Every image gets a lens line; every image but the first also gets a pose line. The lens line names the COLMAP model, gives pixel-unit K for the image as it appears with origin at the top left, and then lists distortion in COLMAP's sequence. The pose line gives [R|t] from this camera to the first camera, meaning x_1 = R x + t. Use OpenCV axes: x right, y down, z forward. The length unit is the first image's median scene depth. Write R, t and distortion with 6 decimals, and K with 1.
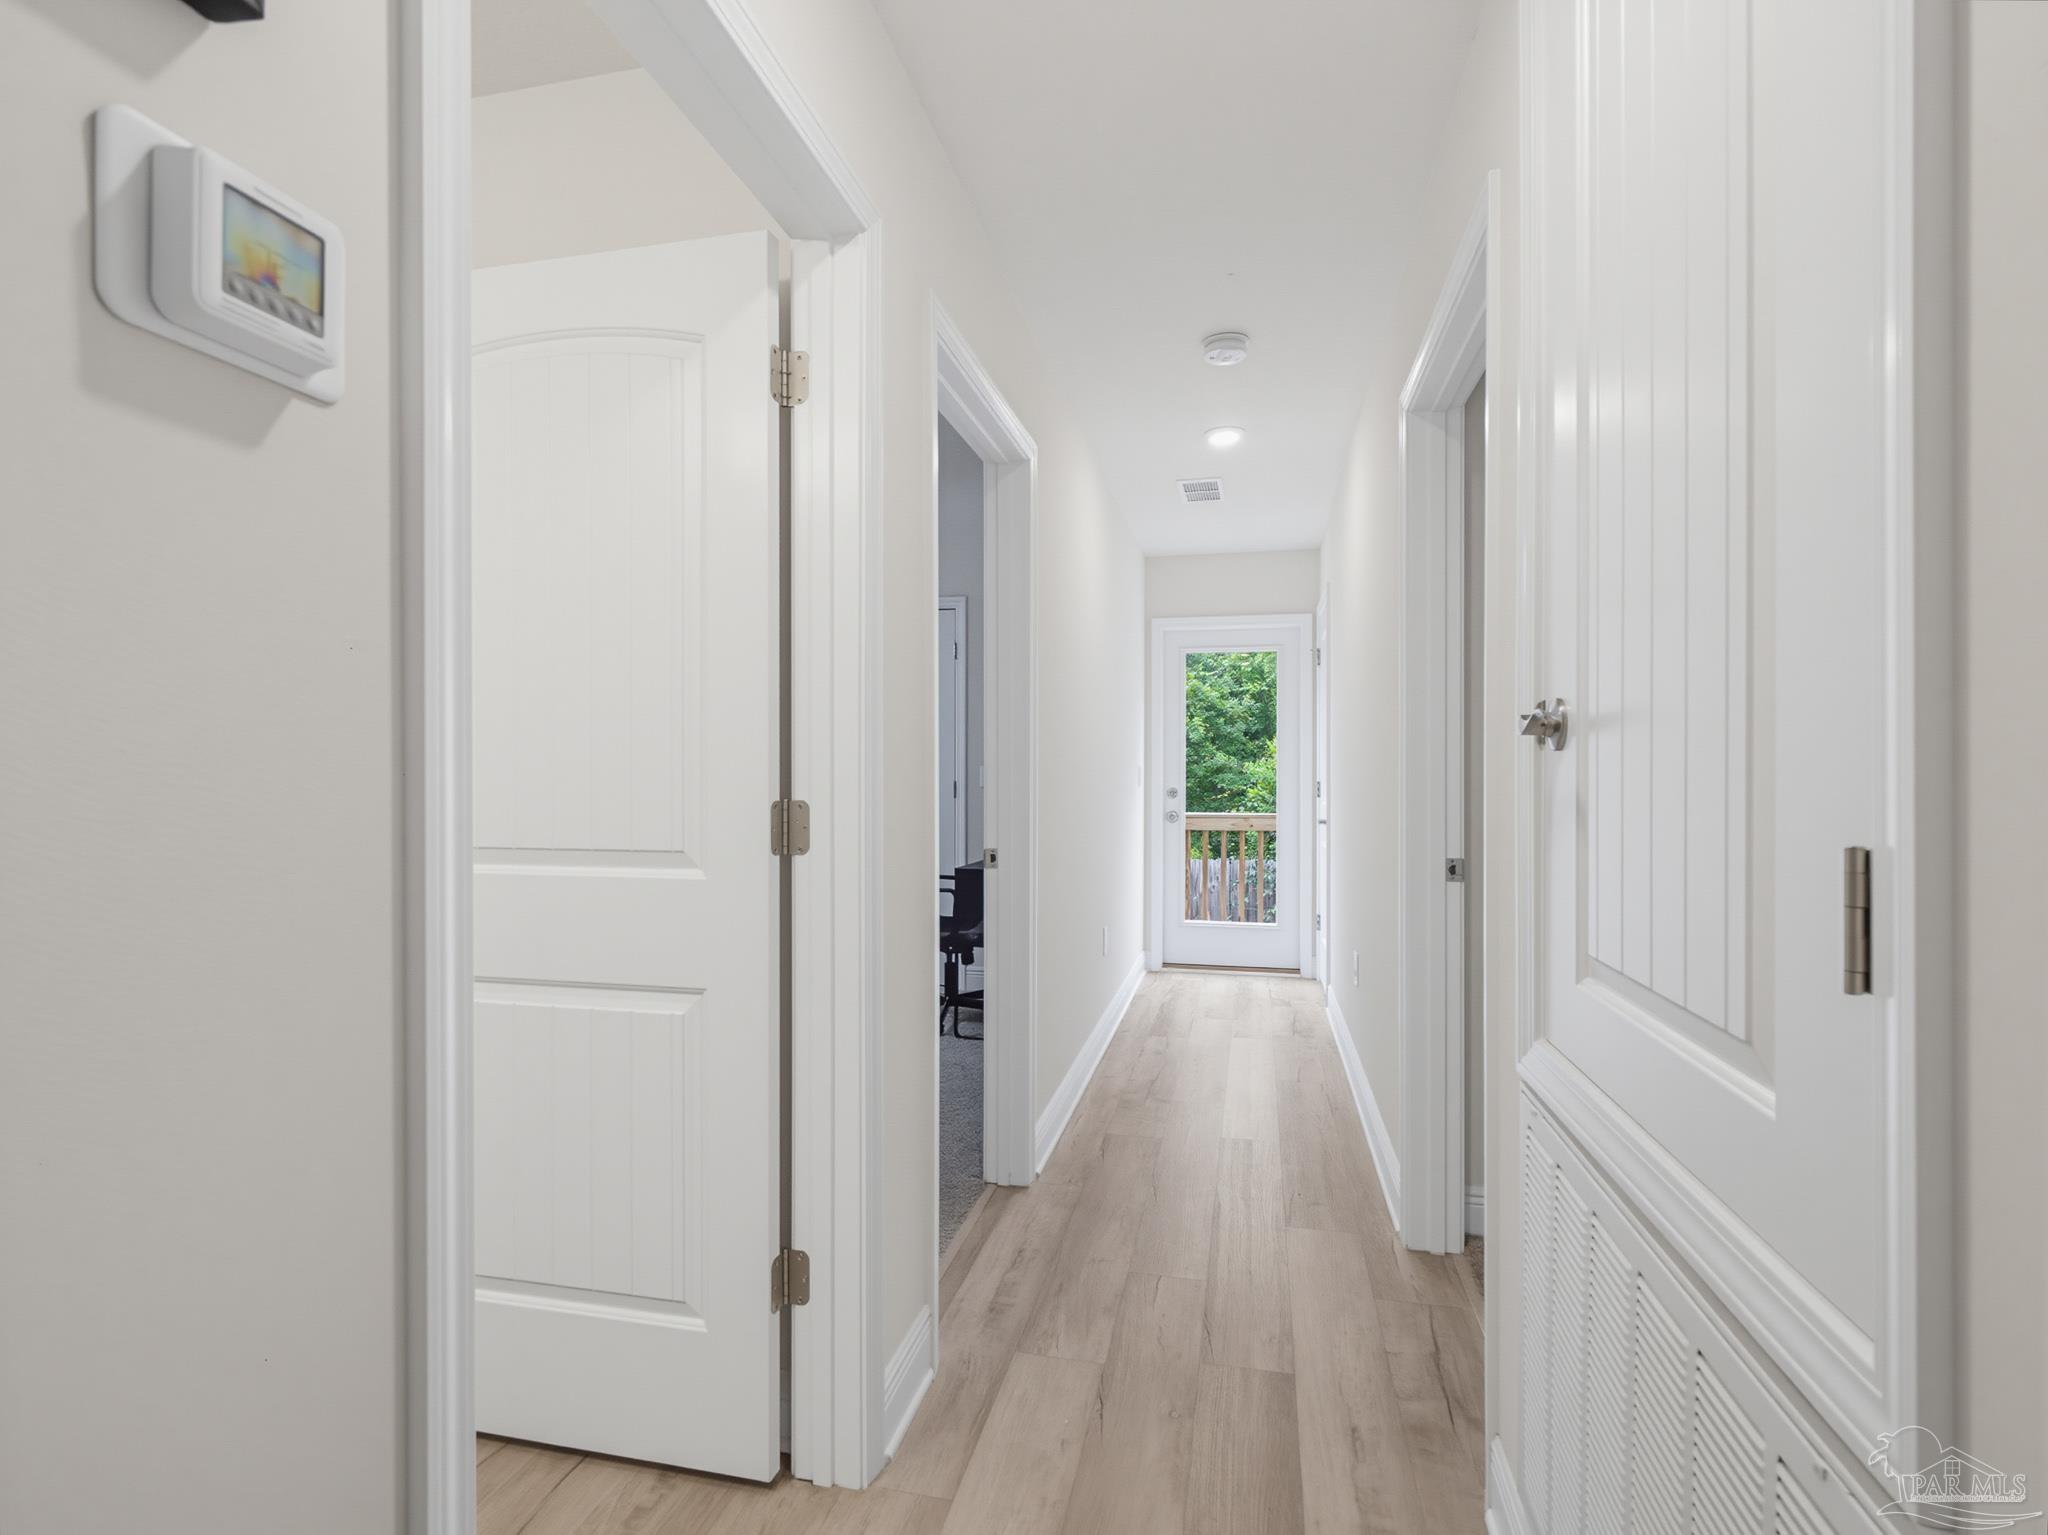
lens RADIAL K [[975.9, 0, 1023.3], [0, 975.9, 768.9], [0, 0, 1]] dist [-0.000687, -0.000416]
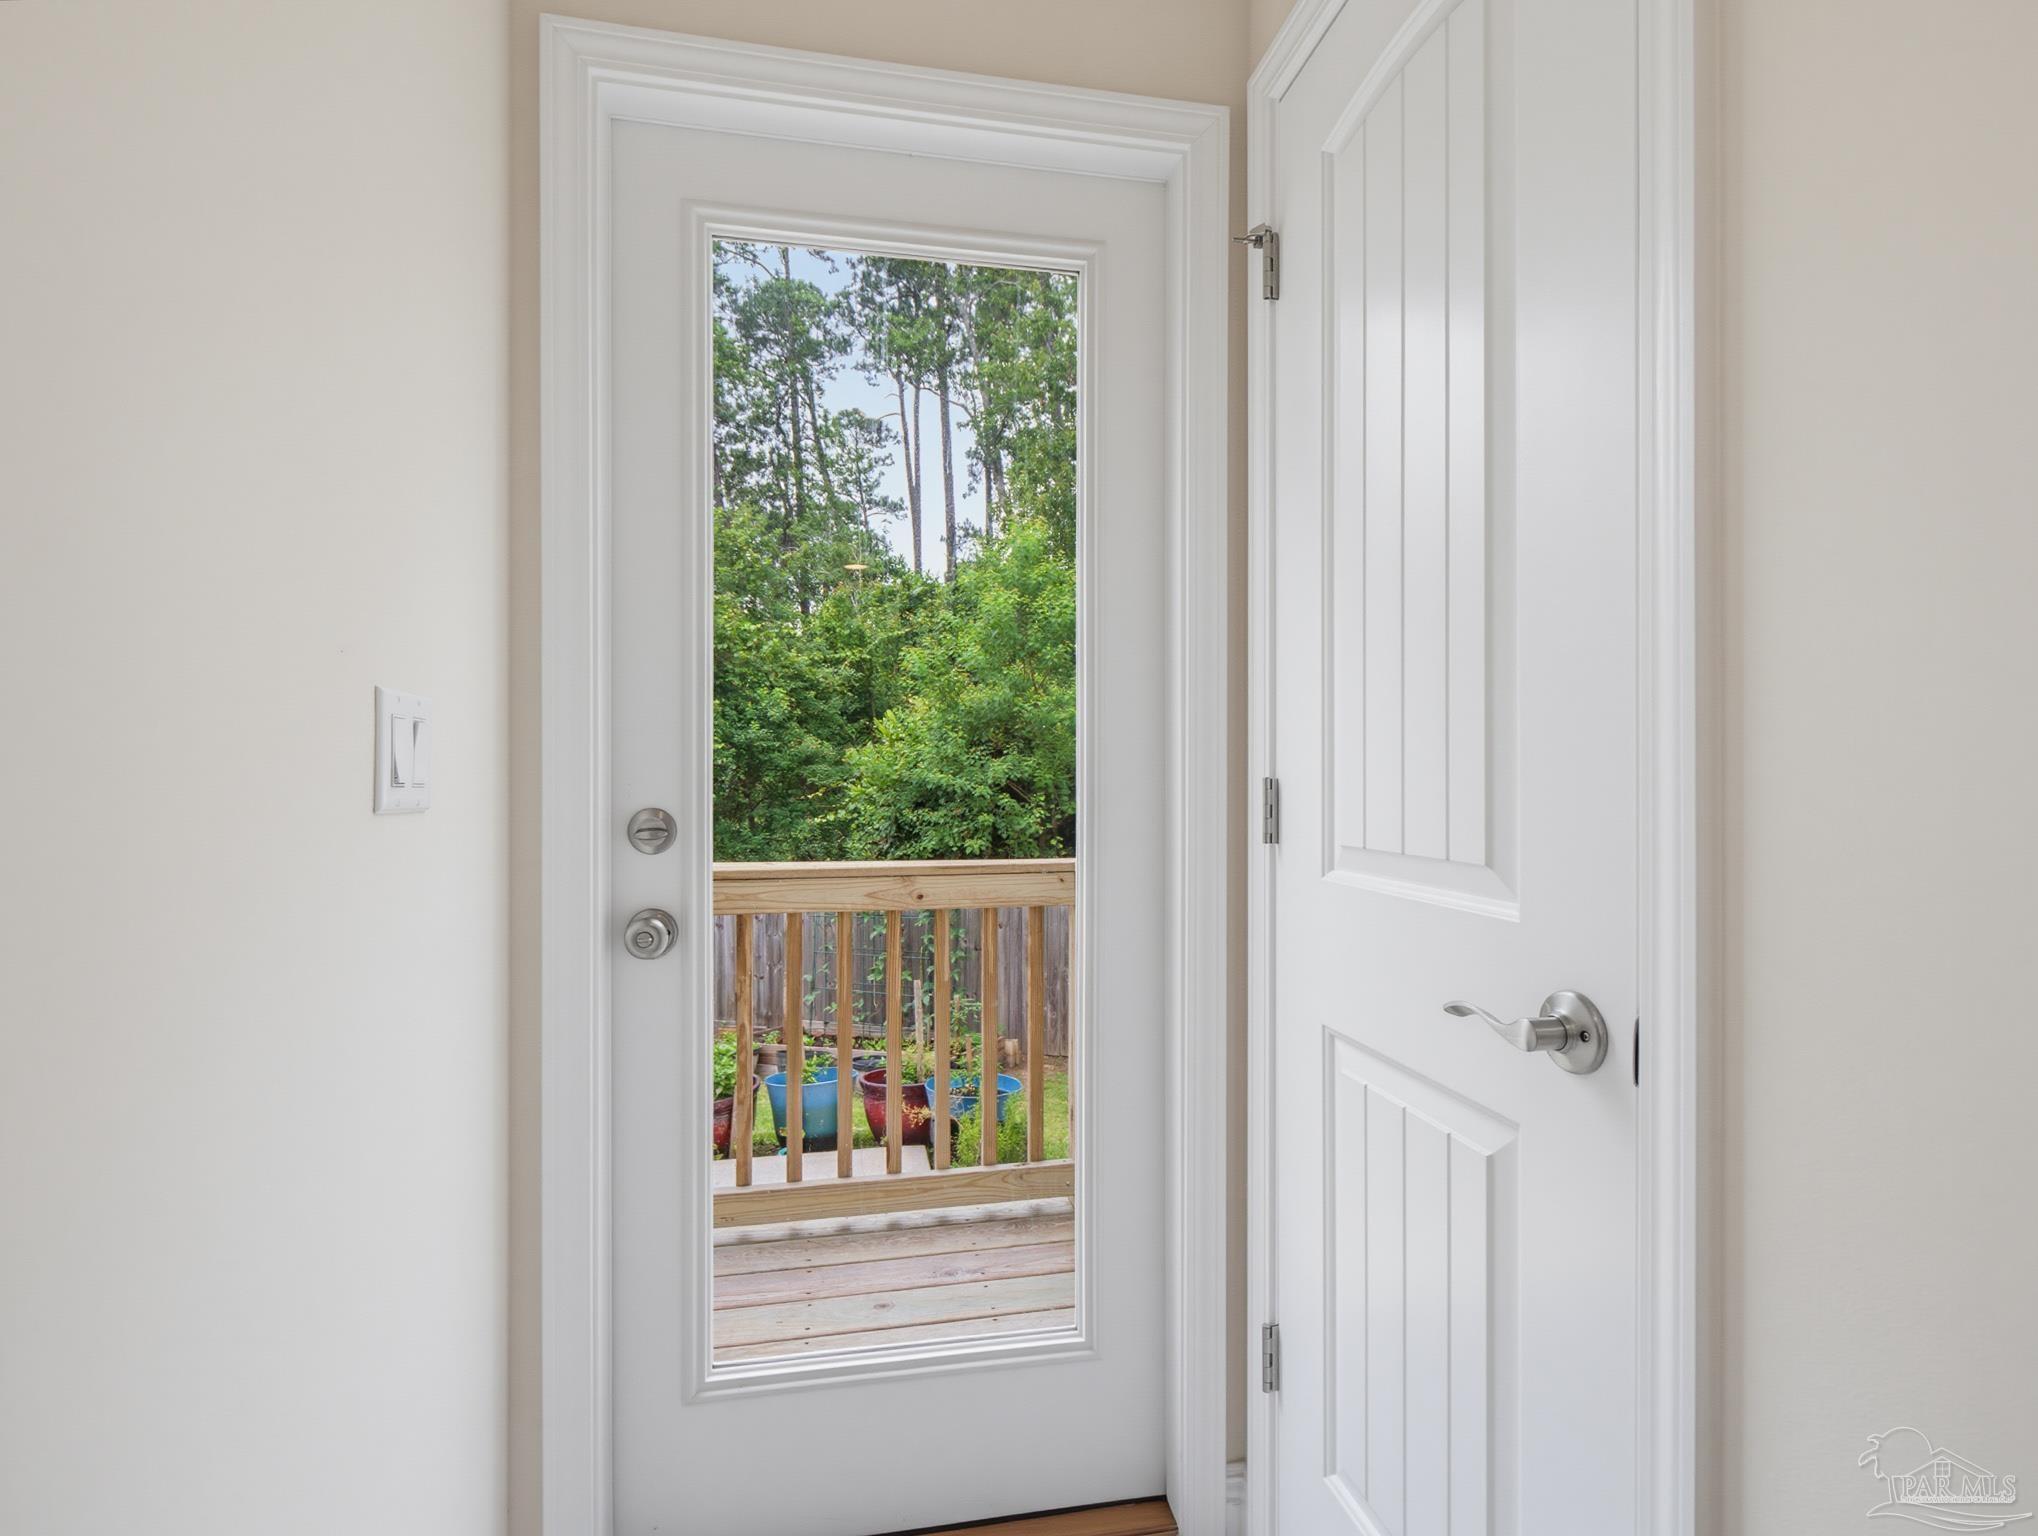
lens RADIAL K [[971.1, 0, 1008.8], [0, 971.1, 763.3], [0, 0, 1]] dist [-0.000687, -0.000416]
pose [[0.918711, -0.000047, 0.394929, 0.048441], [-0.000490, 0.999999, 0.001259, 0.003165], [-0.394929, -0.001350, 0.918711, 0.261159]]
